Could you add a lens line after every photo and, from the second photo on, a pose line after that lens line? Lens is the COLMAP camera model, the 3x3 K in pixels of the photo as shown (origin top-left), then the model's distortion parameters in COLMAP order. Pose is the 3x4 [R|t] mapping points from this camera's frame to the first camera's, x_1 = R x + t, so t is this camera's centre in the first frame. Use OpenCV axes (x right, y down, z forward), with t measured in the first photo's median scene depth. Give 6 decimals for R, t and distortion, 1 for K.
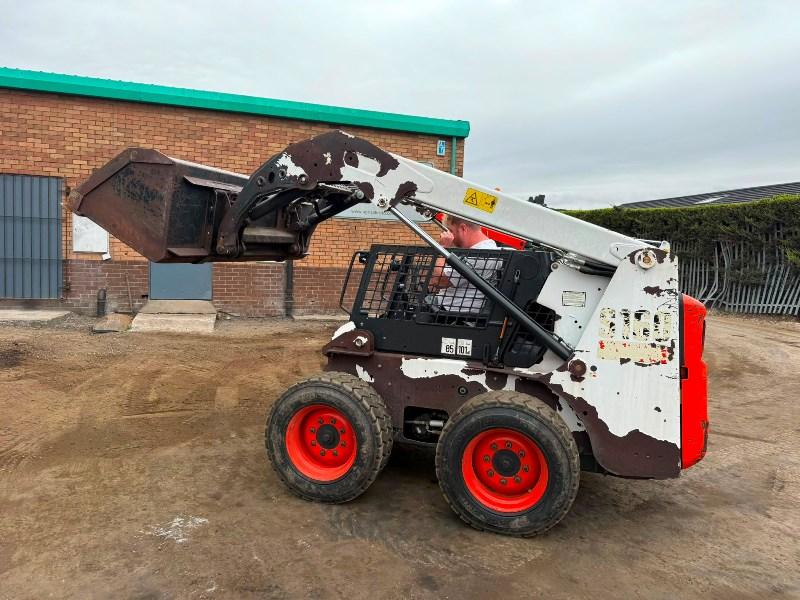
lens RADIAL K [[565.8, 0, 401.0], [0, 565.8, 302.5], [0, 0, 1]] dist [0.030372, -0.042155]
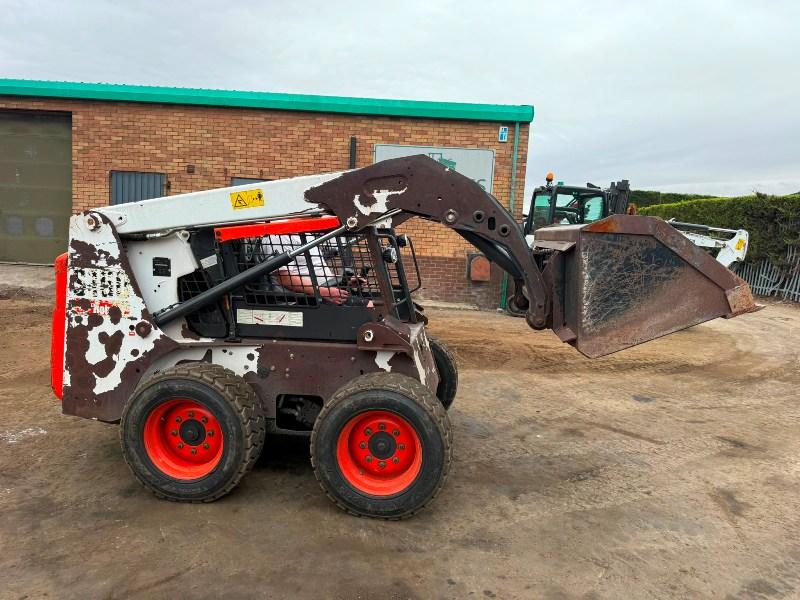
lens RADIAL K [[565.8, 0, 401.0], [0, 565.8, 302.5], [0, 0, 1]] dist [0.030372, -0.042155]
pose [[0.952445, 0.043386, -0.301605, 0.578250], [-0.039709, 0.999043, 0.018316, 0.023322], [0.302111, -0.005468, 0.953257, 0.009565]]
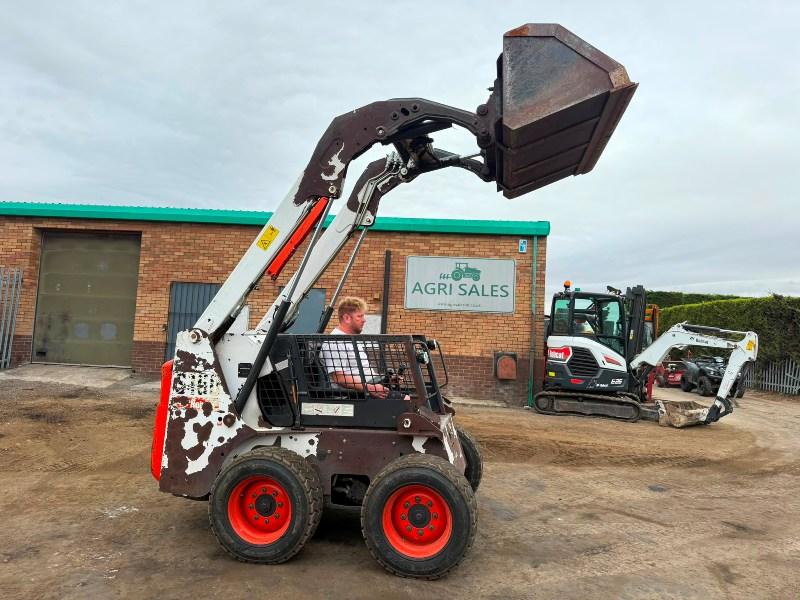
lens RADIAL K [[565.8, 0, 401.0], [0, 565.8, 302.5], [0, 0, 1]] dist [0.030372, -0.042155]
pose [[0.936624, -0.017896, -0.349879, 0.626981], [-0.038317, 0.987470, -0.153084, 0.027545], [0.348235, 0.156789, 0.924202, -0.187229]]
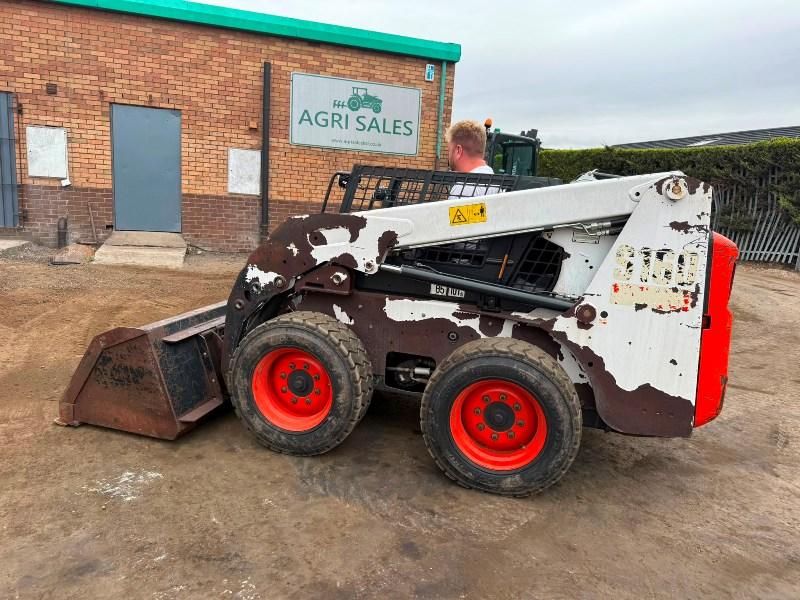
lens RADIAL K [[568.0, 0, 399.1], [0, 568.0, 307.4], [0, 0, 1]] dist [0.017119, -0.028332]
pose [[0.999323, 0.019421, 0.031235, -0.002154], [-0.022818, 0.993408, 0.112337, 0.010960], [-0.028847, -0.112974, 0.993179, 0.097996]]
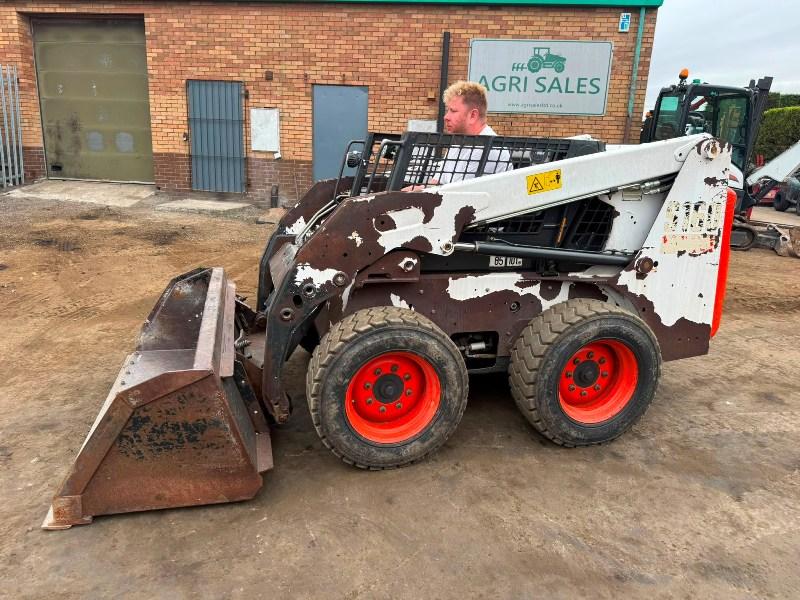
lens RADIAL K [[569.3, 0, 396.8], [0, 569.3, 305.2], [0, 0, 1]] dist [-0.000037, -0.005874]
pose [[0.910070, 0.108531, -0.399992, 0.396599], [-0.040301, 0.983705, 0.175217, 0.008148], [0.412491, -0.143340, 0.899614, 0.133958]]
